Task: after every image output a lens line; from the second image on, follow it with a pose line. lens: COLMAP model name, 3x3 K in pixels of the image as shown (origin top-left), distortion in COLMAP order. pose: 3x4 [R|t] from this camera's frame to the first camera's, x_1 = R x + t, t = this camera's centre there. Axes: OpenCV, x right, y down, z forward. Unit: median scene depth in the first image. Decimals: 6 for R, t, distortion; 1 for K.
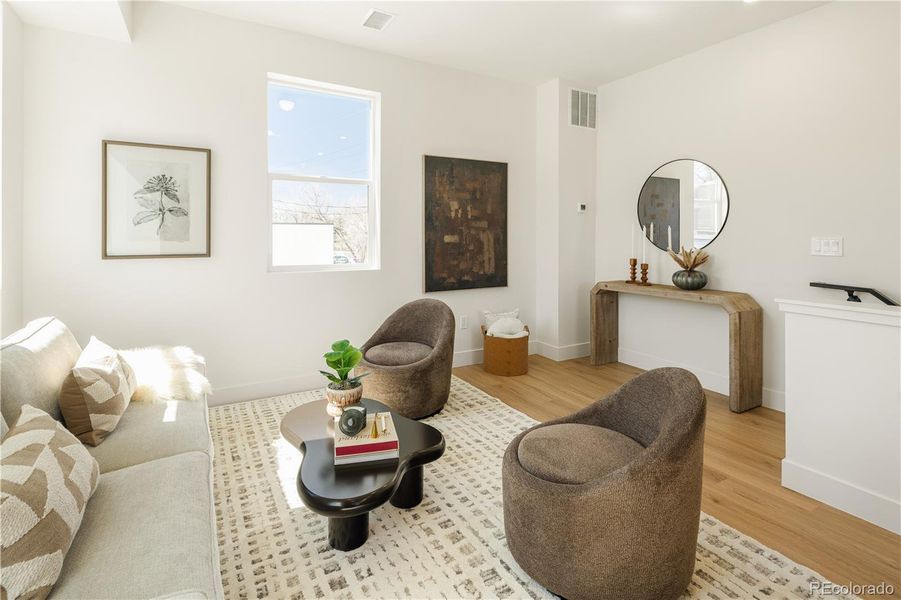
lens RADIAL K [[436.7, 0, 449.4], [0, 436.7, 239.3], [0, 0, 1]] dist [0.001209, -0.000001]
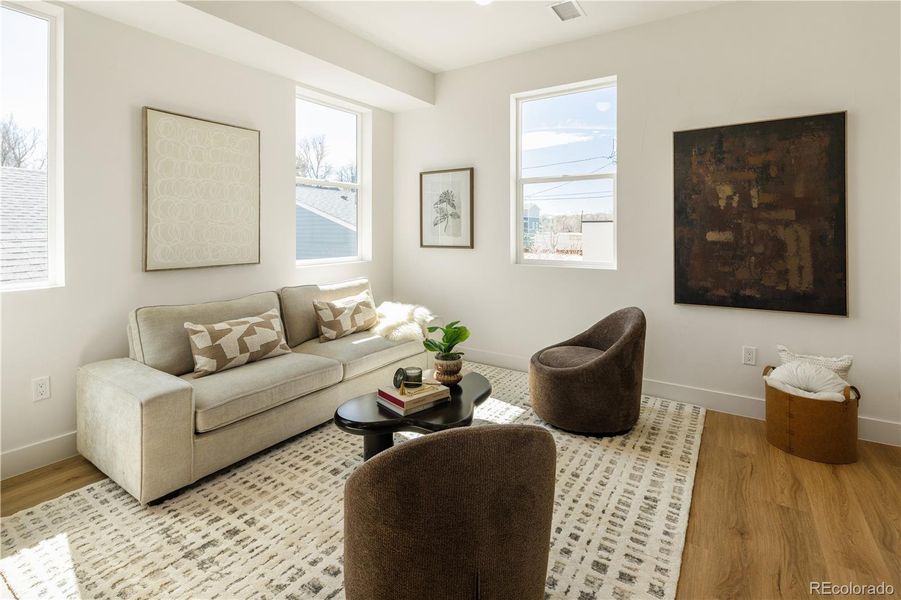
lens RADIAL K [[440.1, 0, 448.1], [0, 440.1, 231.3], [0, 0, 1]] dist [0.000093, -0.000464]
pose [[0.441713, -0.002719, -0.897152, 0.473587], [-0.004643, 0.999975, -0.005317, -0.003627], [0.897144, 0.006514, 0.441690, 0.262010]]
